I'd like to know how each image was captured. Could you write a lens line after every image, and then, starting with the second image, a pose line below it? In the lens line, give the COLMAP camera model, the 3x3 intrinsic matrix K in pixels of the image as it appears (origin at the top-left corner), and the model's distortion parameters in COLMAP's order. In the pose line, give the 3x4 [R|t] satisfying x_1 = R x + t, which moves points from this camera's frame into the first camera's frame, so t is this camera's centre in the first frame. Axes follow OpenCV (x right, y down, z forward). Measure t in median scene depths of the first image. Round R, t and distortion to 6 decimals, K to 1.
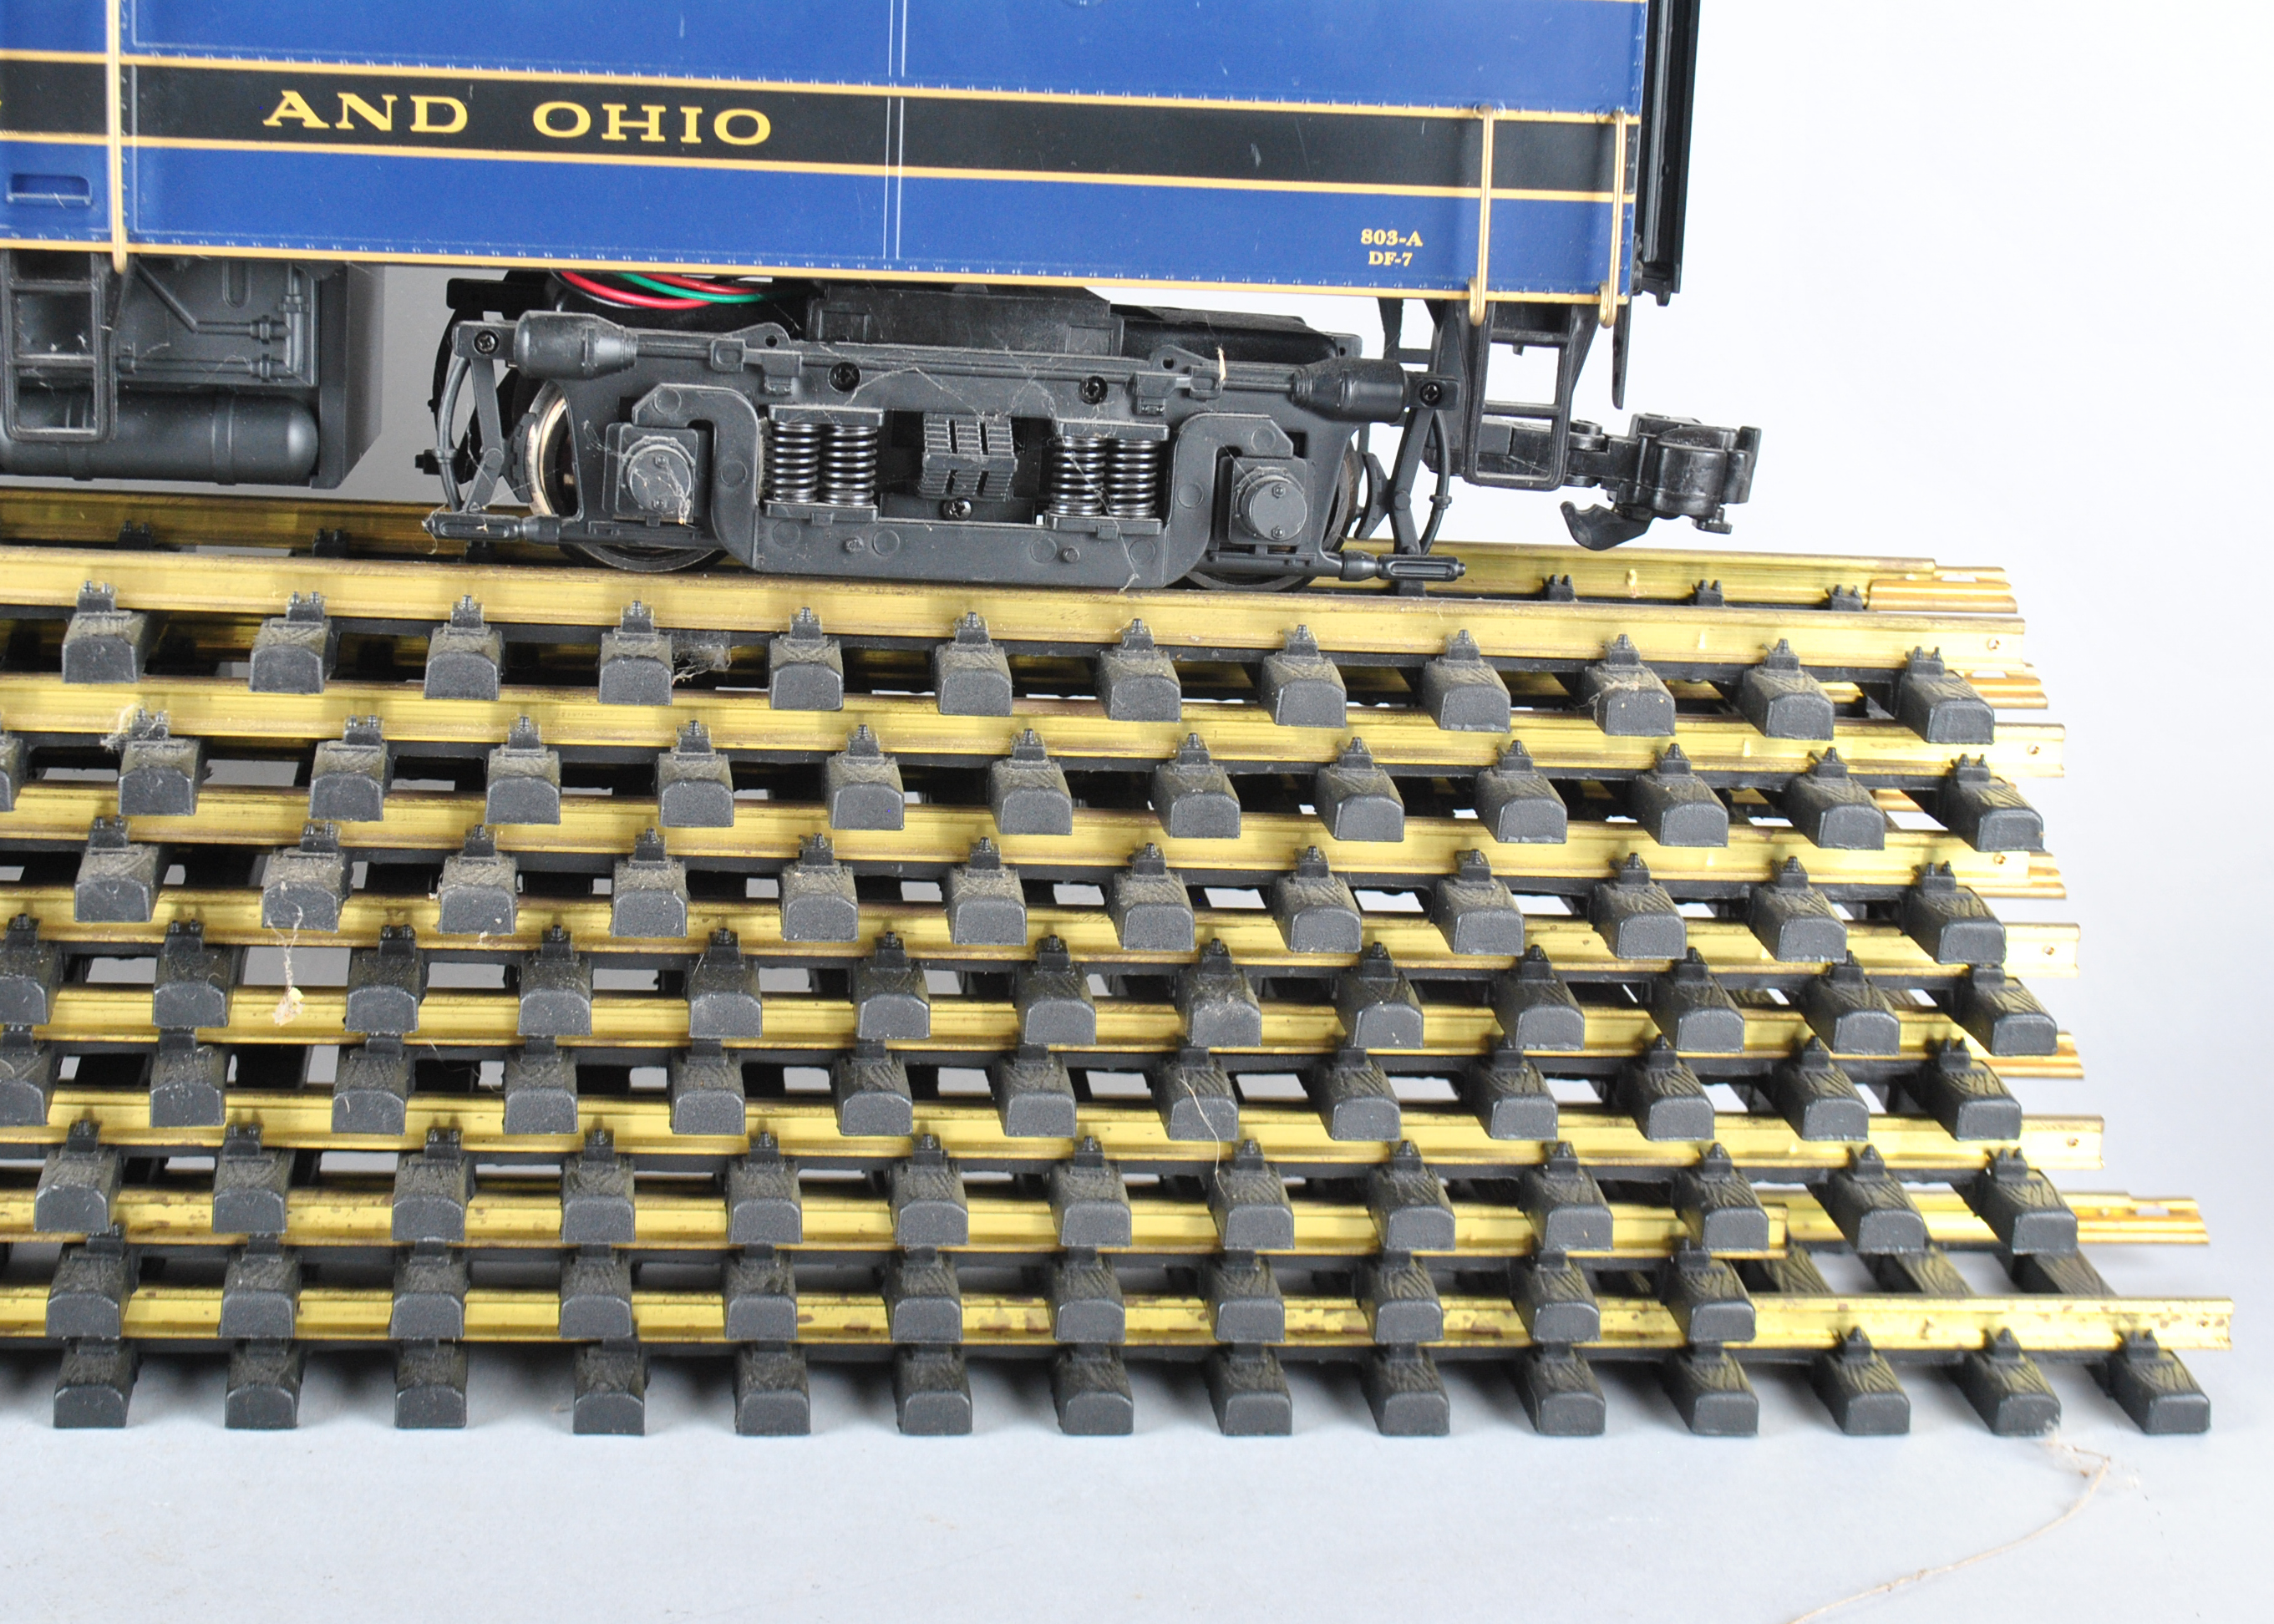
lens RADIAL K [[3995.2, 0, 1120.9], [0, 3995.2, 802.1], [0, 0, 1]] dist [-0.004828, 0.000000]
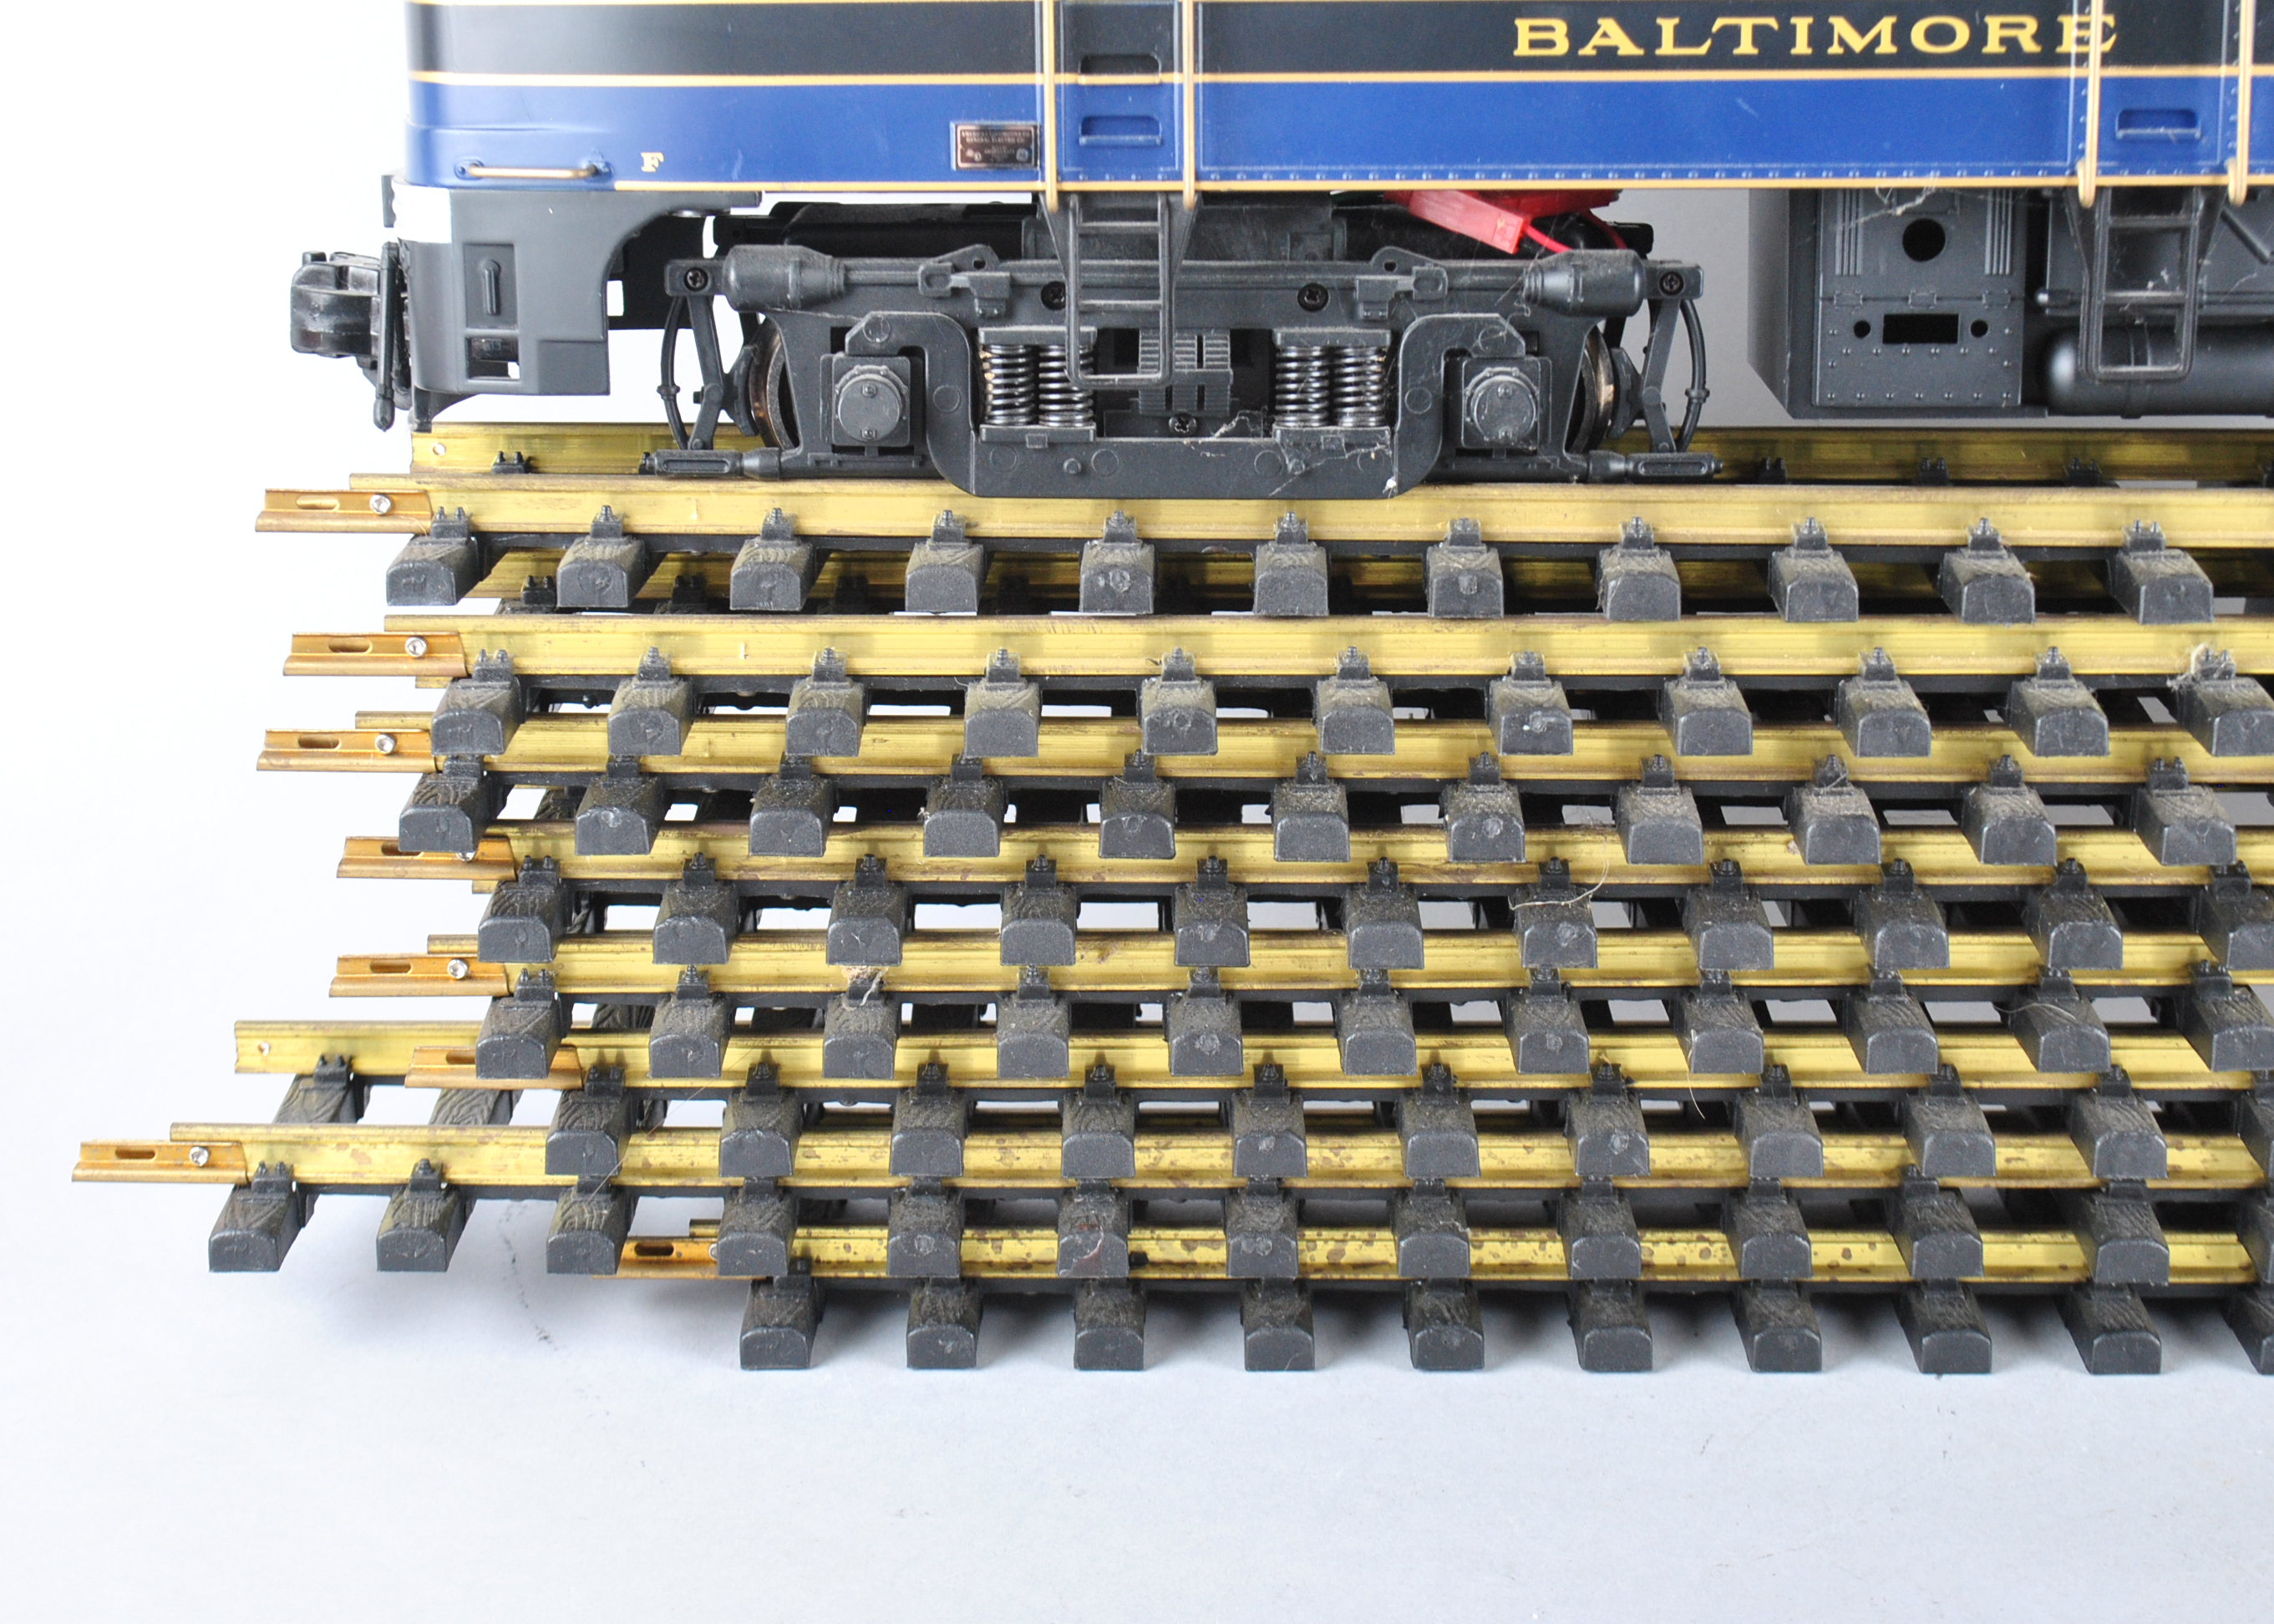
lens RADIAL K [[3995.2, 0, 1151.3], [0, 3995.2, 821.3], [0, 0, 1]] dist [-0.004828, 0.000000]
pose [[0.988074, -0.021130, -0.152523, -0.349525], [0.024418, 0.999507, 0.019719, -0.006451], [0.152031, -0.023208, 0.988103, -0.015409]]
